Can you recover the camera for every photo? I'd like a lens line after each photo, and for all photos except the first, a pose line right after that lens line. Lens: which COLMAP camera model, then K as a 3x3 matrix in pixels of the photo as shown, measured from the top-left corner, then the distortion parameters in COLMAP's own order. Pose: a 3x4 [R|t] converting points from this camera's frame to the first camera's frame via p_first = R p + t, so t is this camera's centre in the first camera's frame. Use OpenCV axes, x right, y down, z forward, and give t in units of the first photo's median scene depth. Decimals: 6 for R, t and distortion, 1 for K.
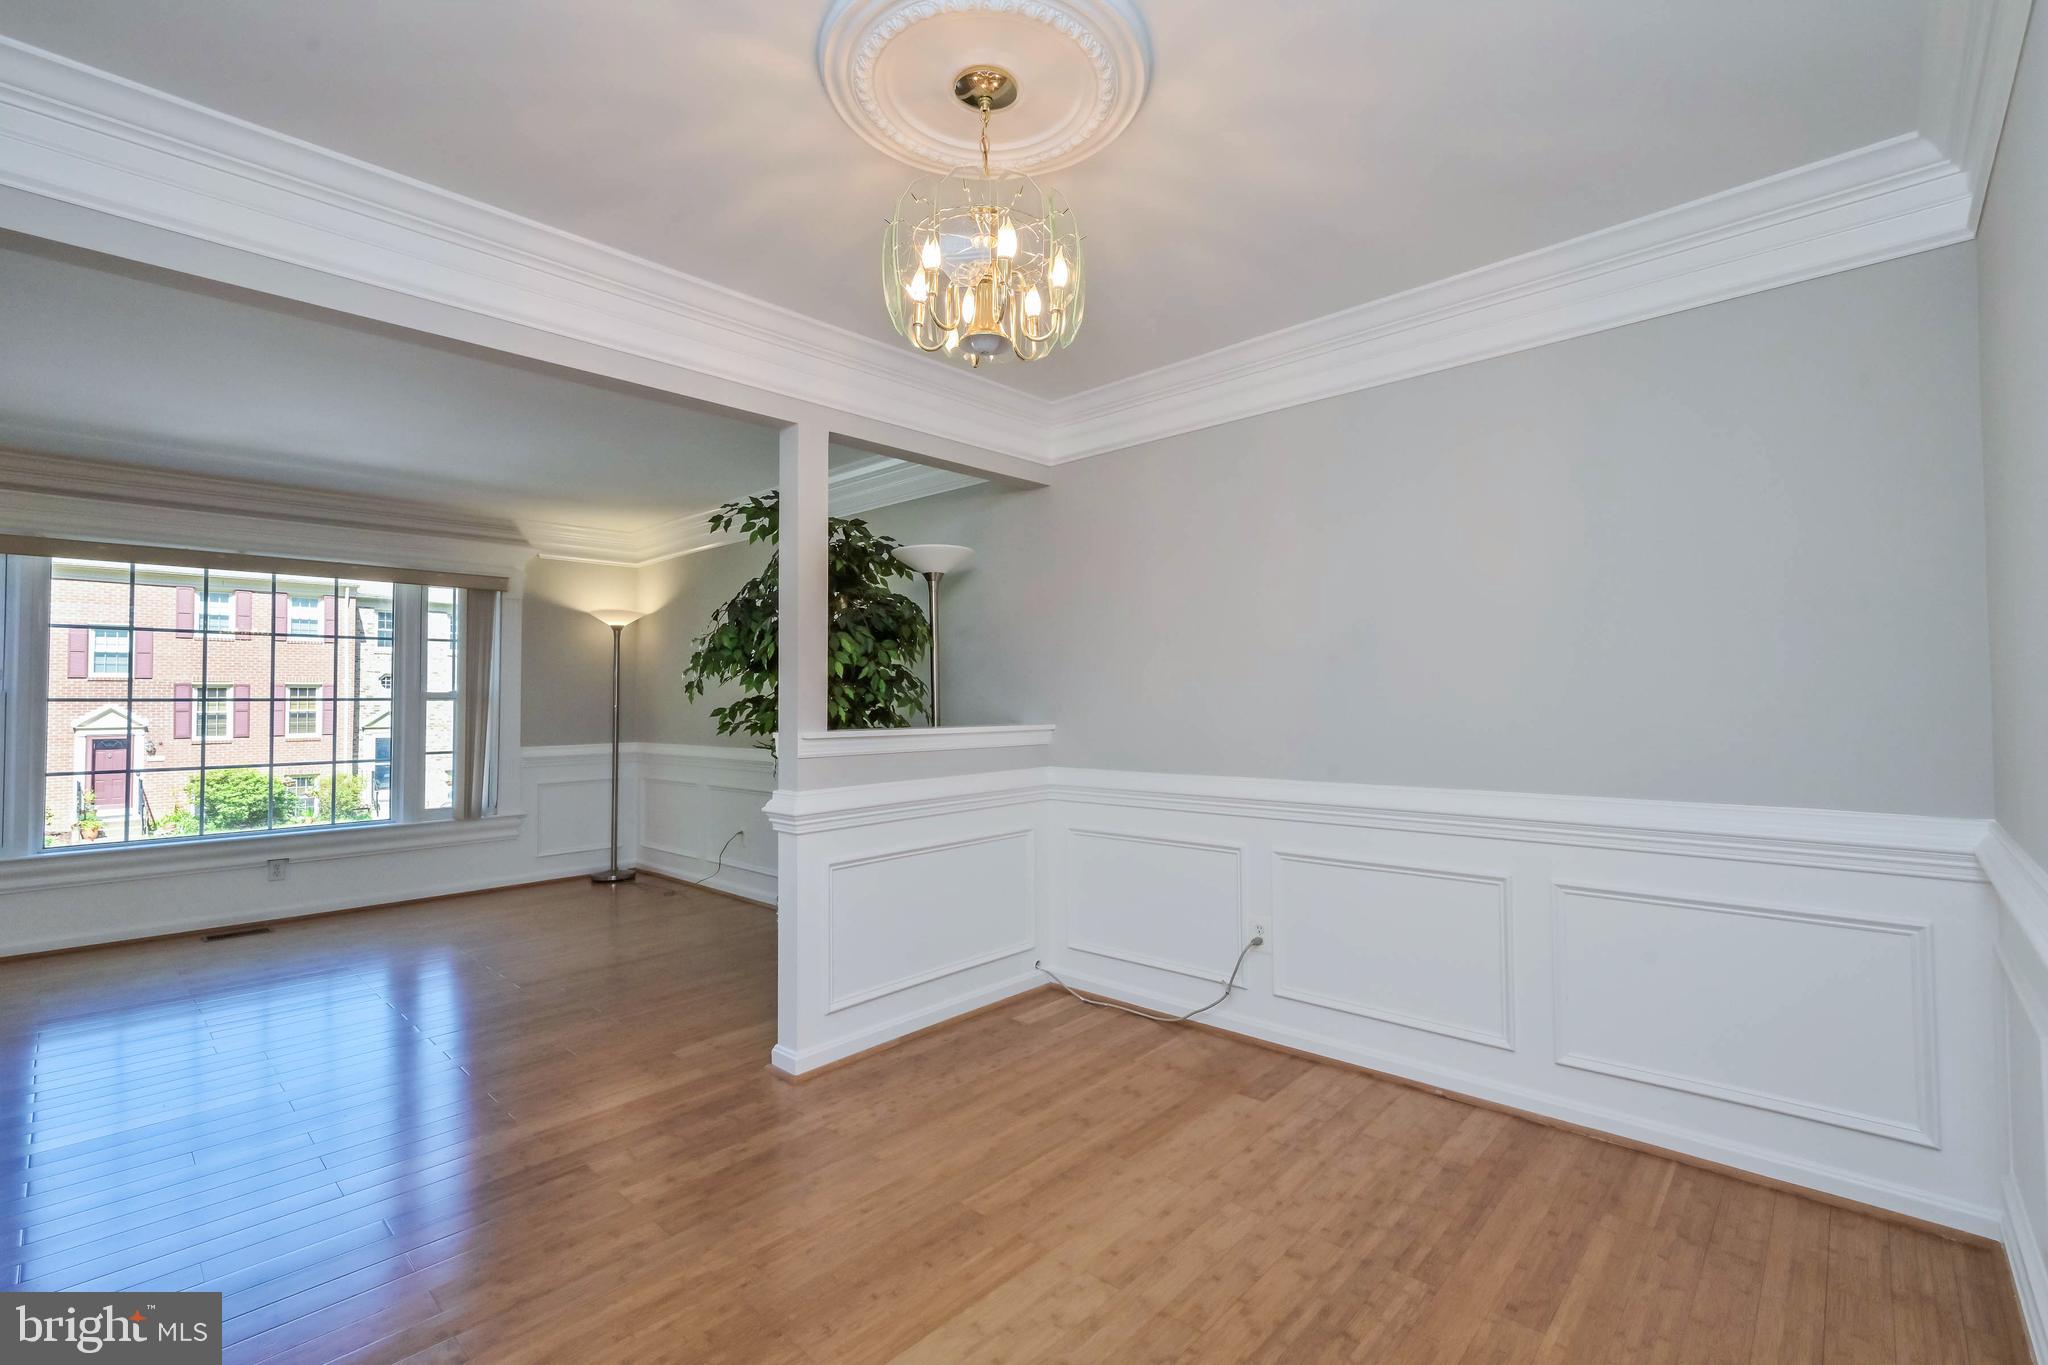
lens RADIAL K [[905.3, 0, 1009.1], [0, 905.3, 674.8], [0, 0, 1]] dist [0.002609, 0.000595]
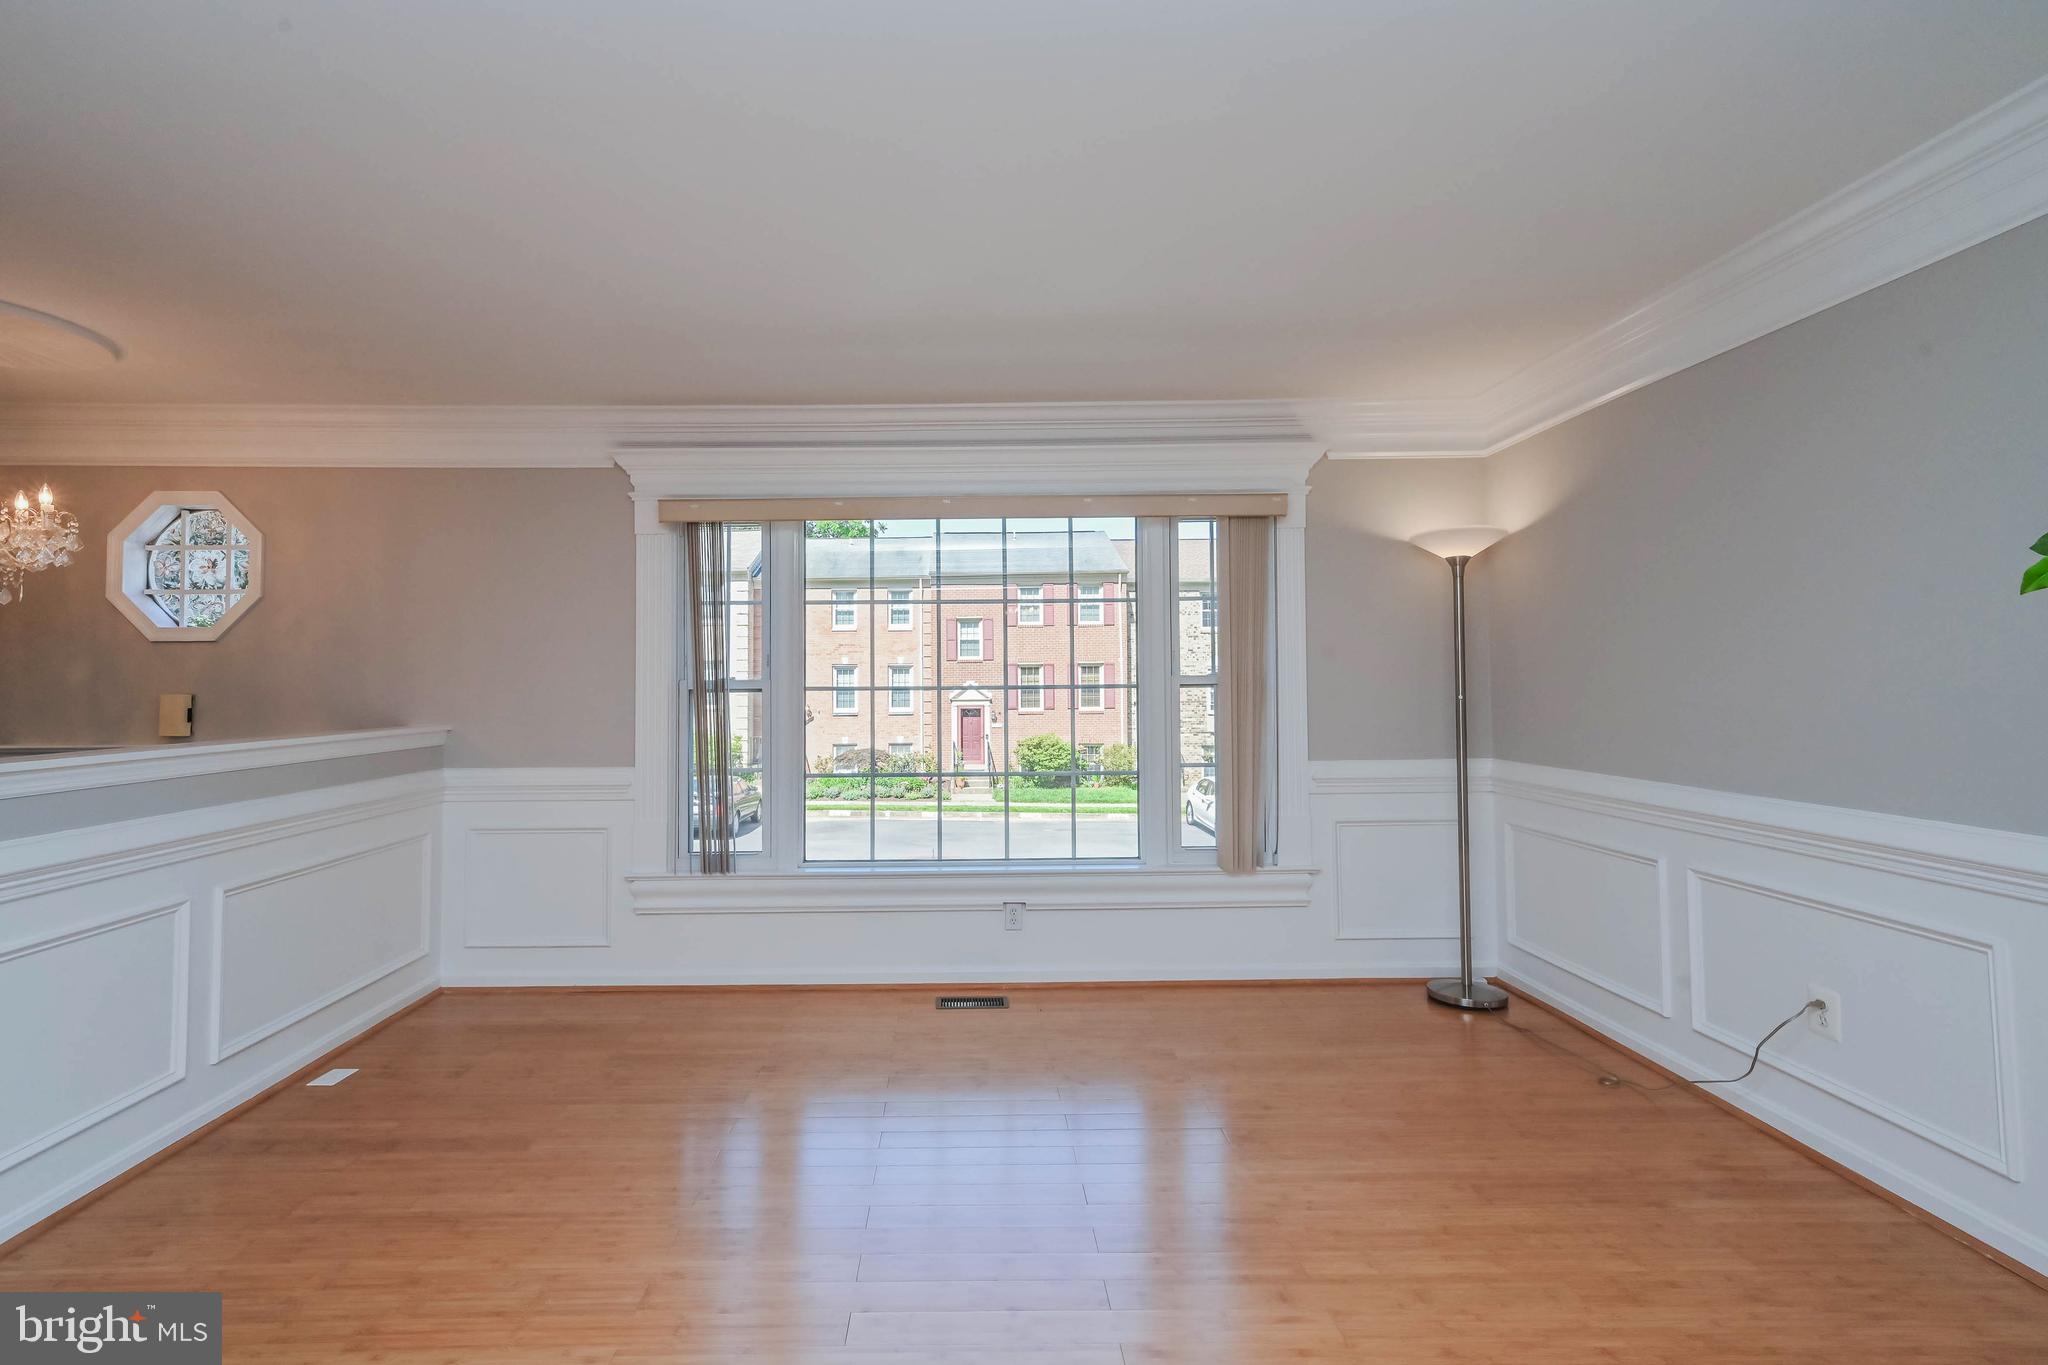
lens RADIAL K [[905.3, 0, 1017.6], [0, 905.3, 672.6], [0, 0, 1]] dist [0.002609, 0.000595]
pose [[0.729109, -0.007485, -0.684357, -0.587601], [0.026415, 0.999503, 0.017210, 0.004703], [0.683888, -0.030626, 0.728944, 0.929959]]
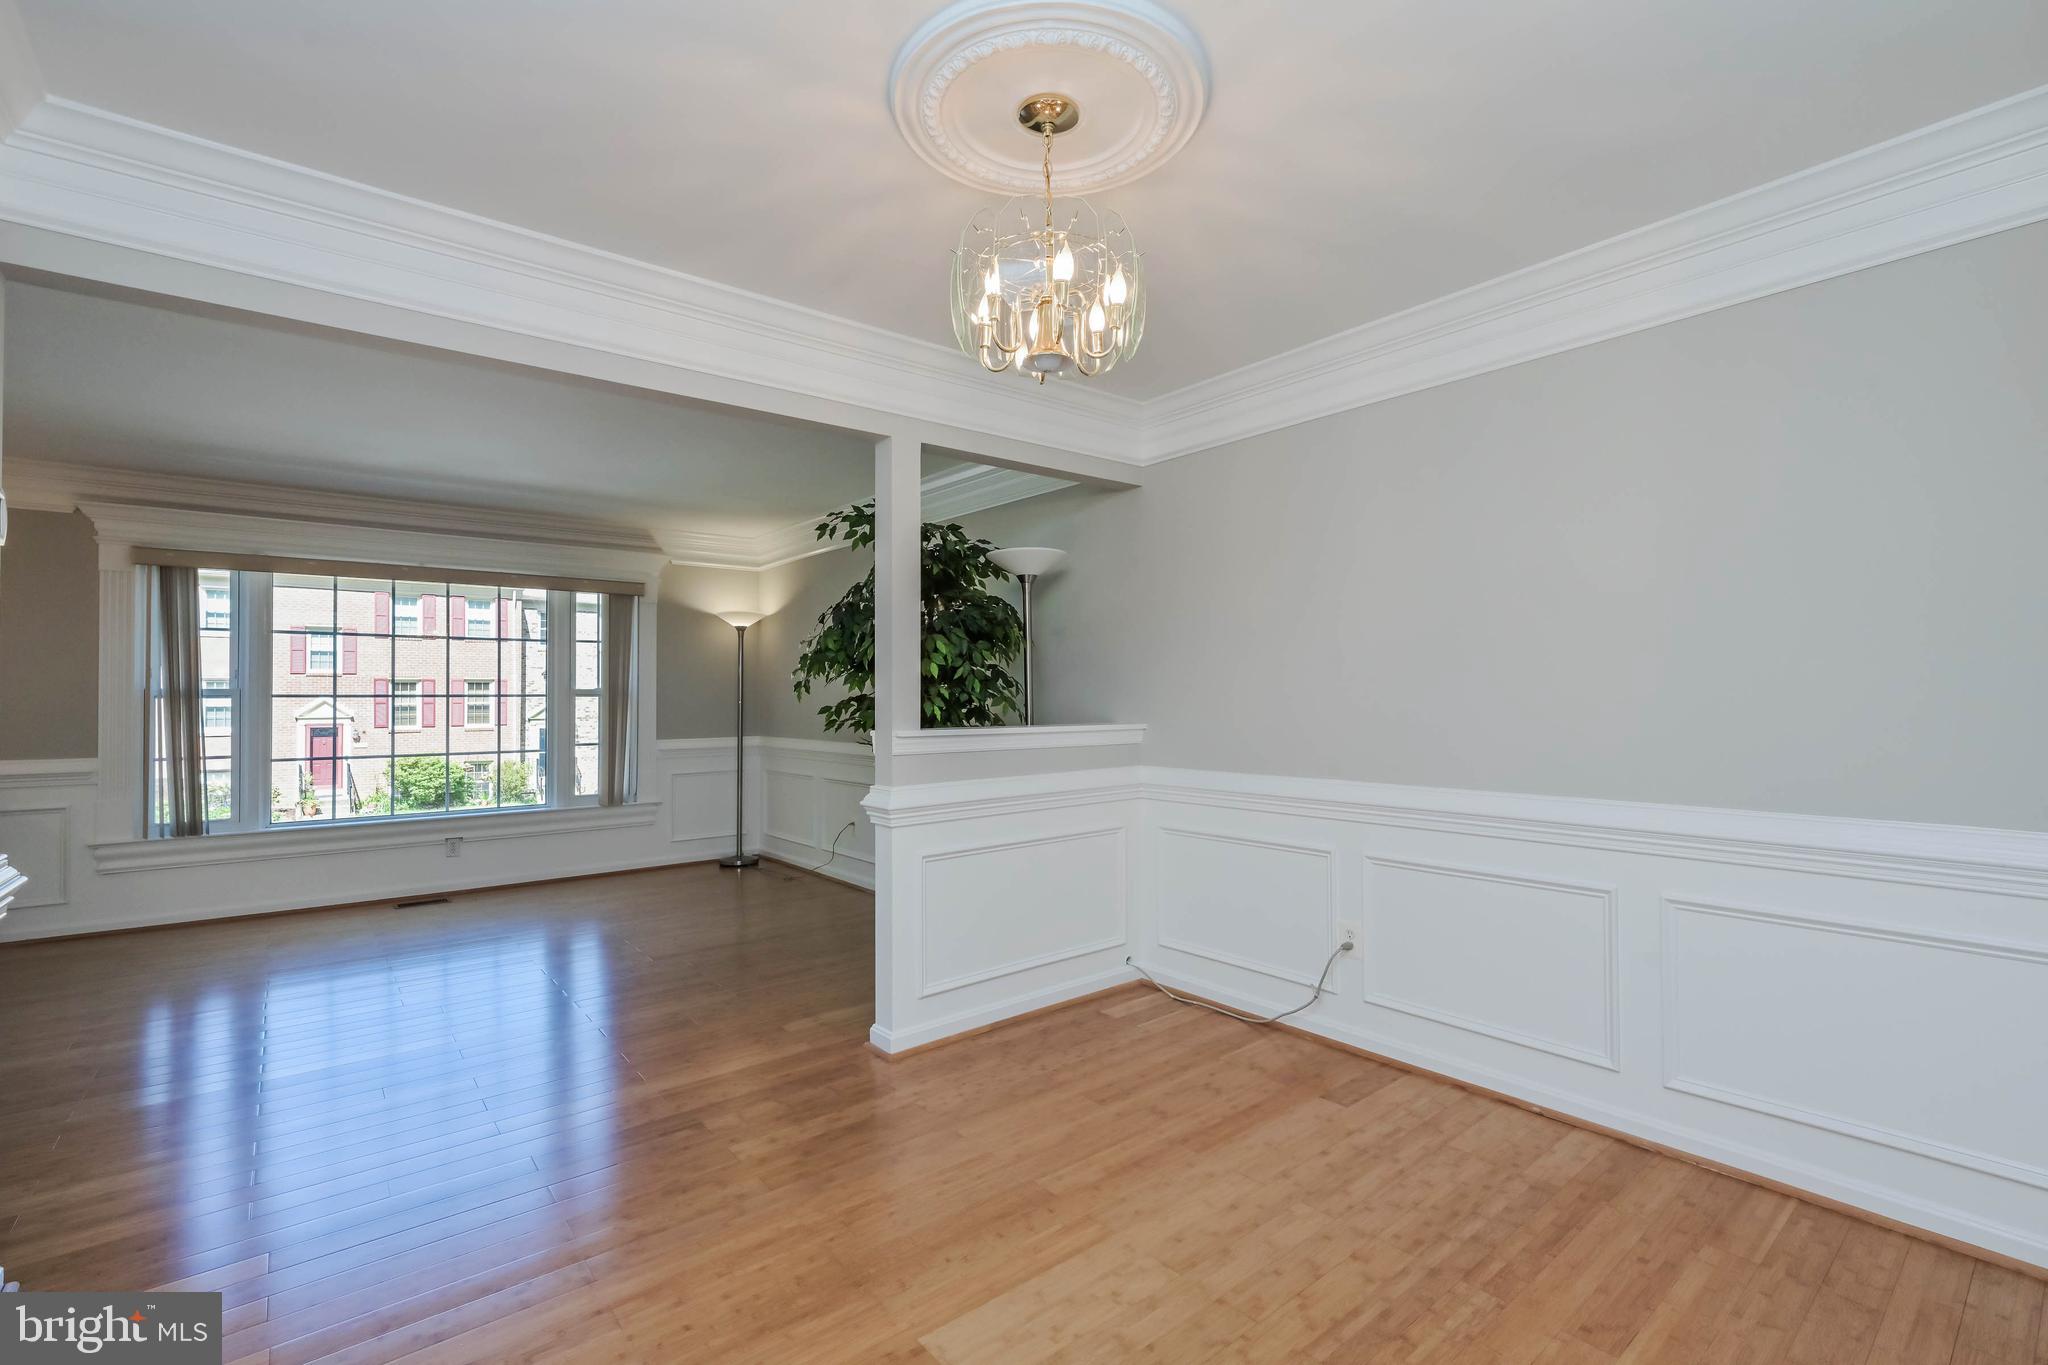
lens RADIAL K [[905.3, 0, 999.0], [0, 905.3, 686.4], [0, 0, 1]] dist [0.002609, 0.000595]
pose [[0.990033, 0.000925, -0.140831, 0.041938], [0.001836, 0.999809, 0.019471, -0.009841], [0.140823, -0.019535, 0.989842, -0.028112]]
